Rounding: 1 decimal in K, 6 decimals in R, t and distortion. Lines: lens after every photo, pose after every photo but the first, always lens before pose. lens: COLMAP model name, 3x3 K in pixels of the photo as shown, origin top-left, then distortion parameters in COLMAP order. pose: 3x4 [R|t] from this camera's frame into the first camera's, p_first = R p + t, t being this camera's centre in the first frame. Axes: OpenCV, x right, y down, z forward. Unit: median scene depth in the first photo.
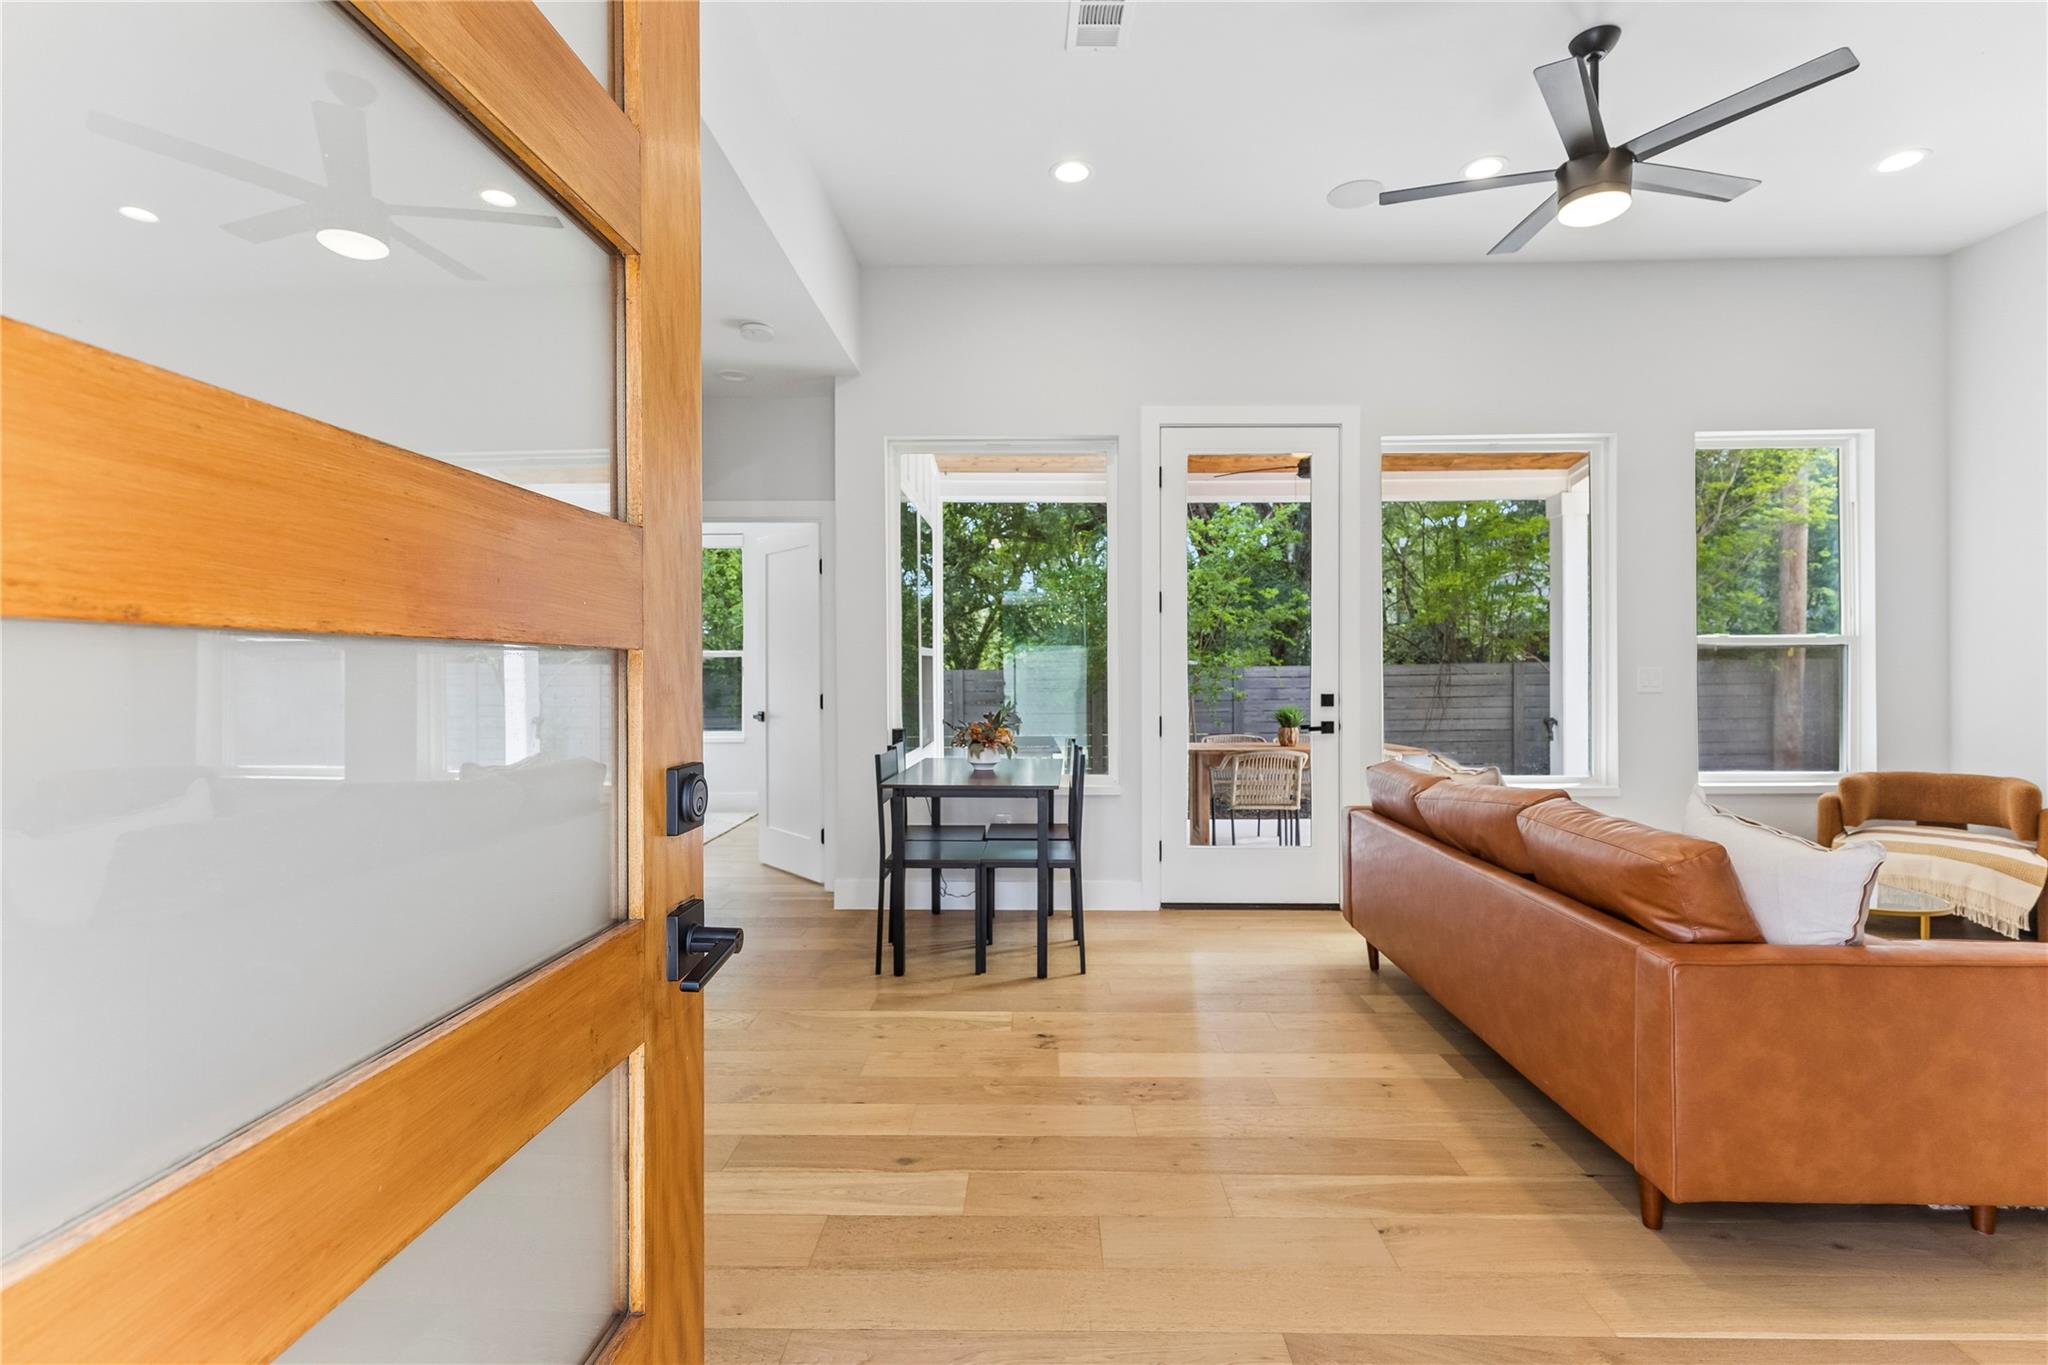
lens RADIAL K [[927.5, 0, 1028.3], [0, 927.5, 676.8], [0, 0, 1]] dist [0.000079, -0.000215]
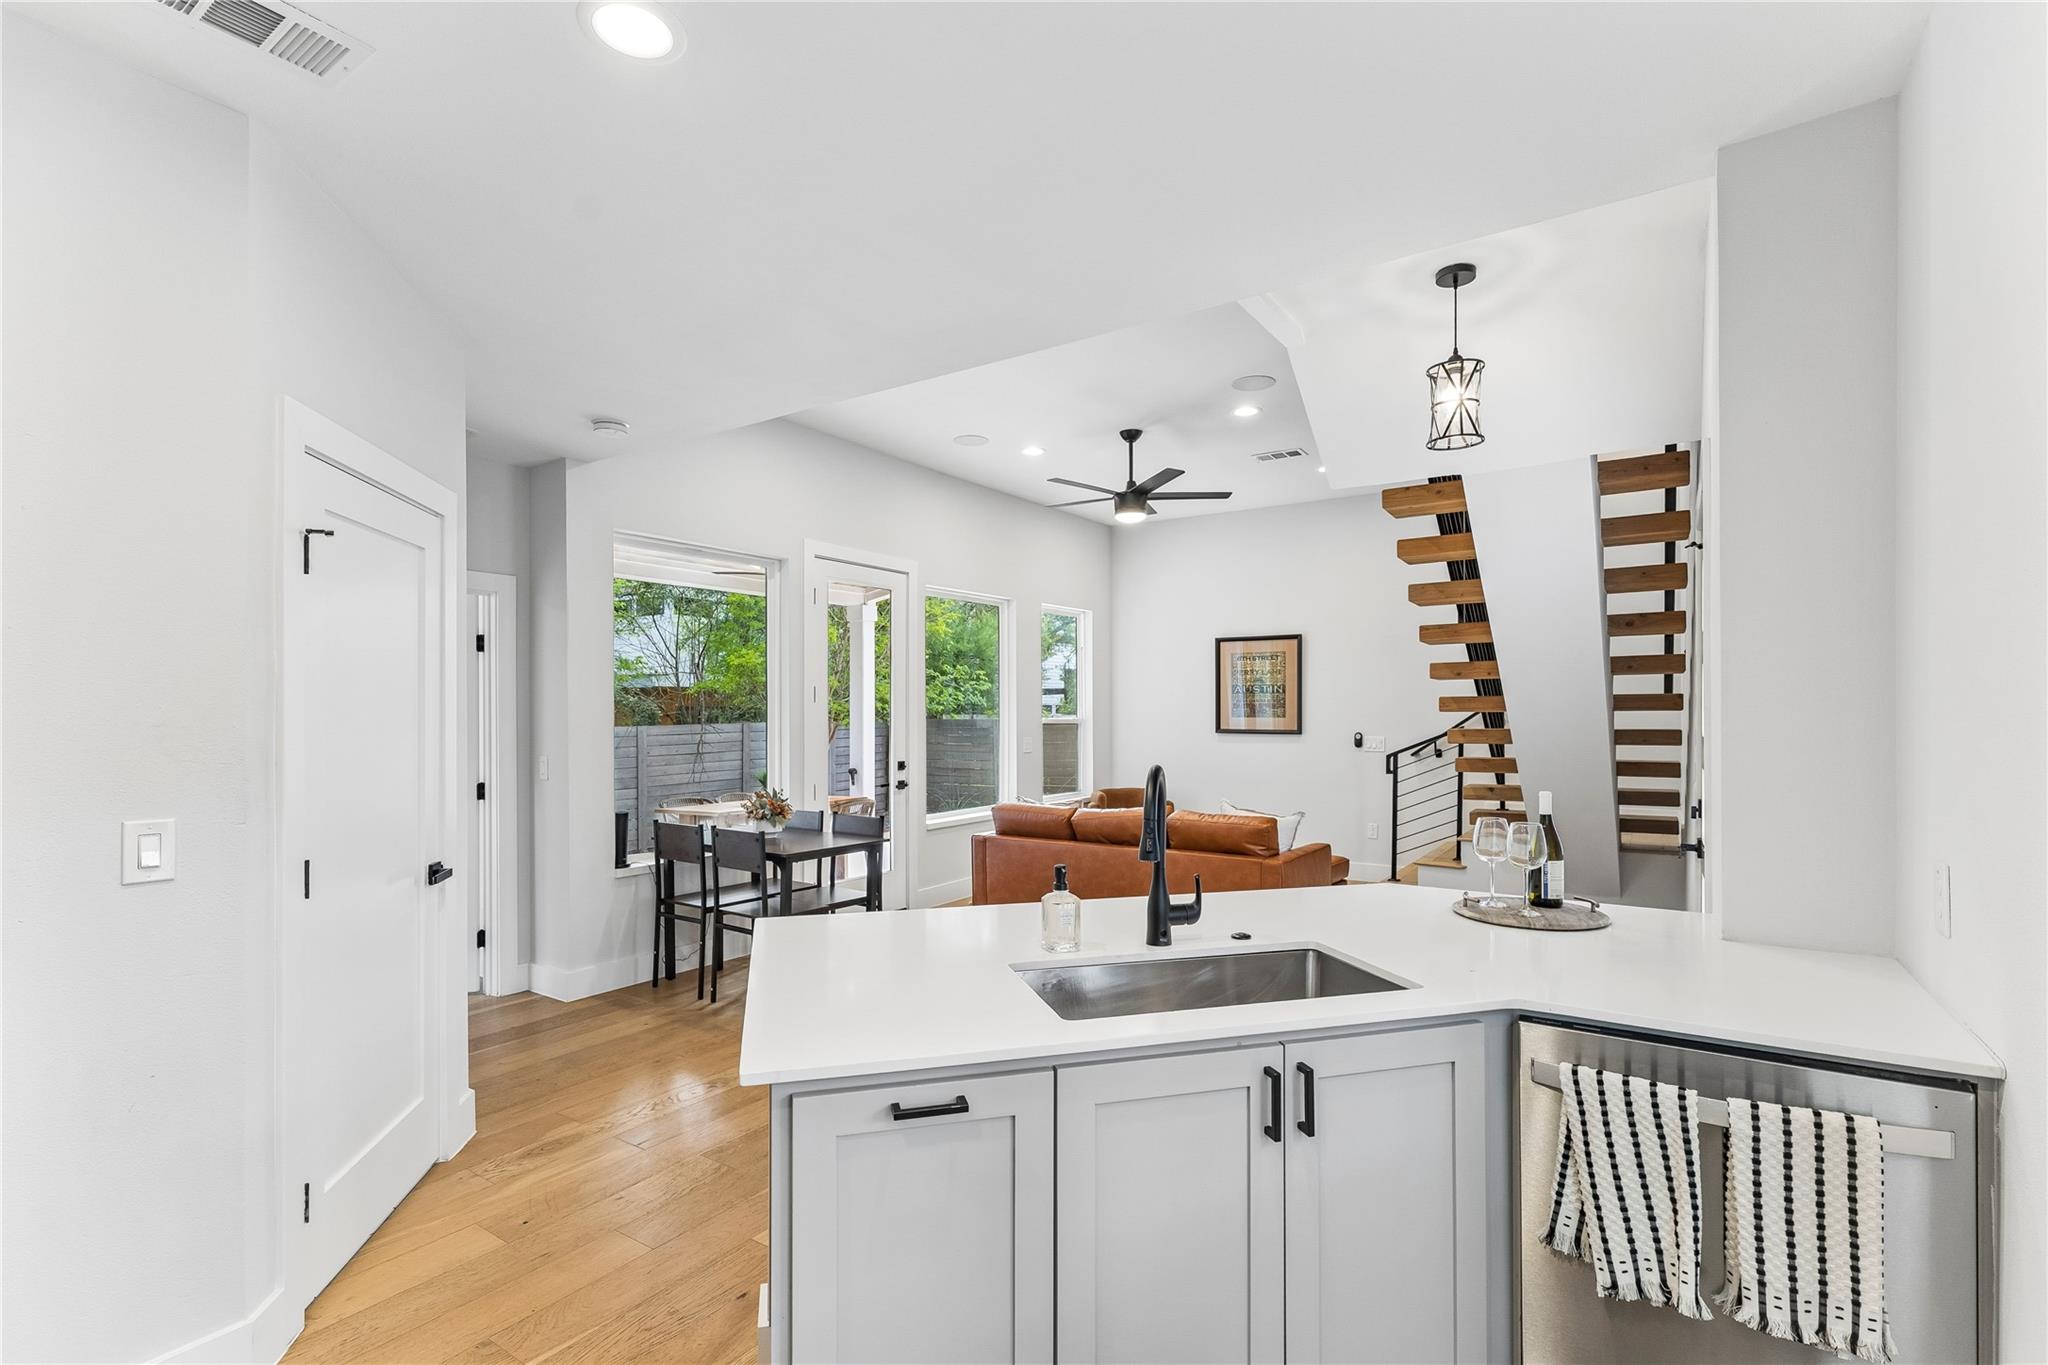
lens RADIAL K [[927.5, 0, 1024.4], [0, 927.5, 695.1], [0, 0, 1]] dist [0.000079, -0.000215]
pose [[0.547943, 0.016687, 0.836349, -0.756133], [0.009295, 0.999618, -0.026034, -0.043597], [-0.836464, 0.022039, 0.547578, 0.067884]]
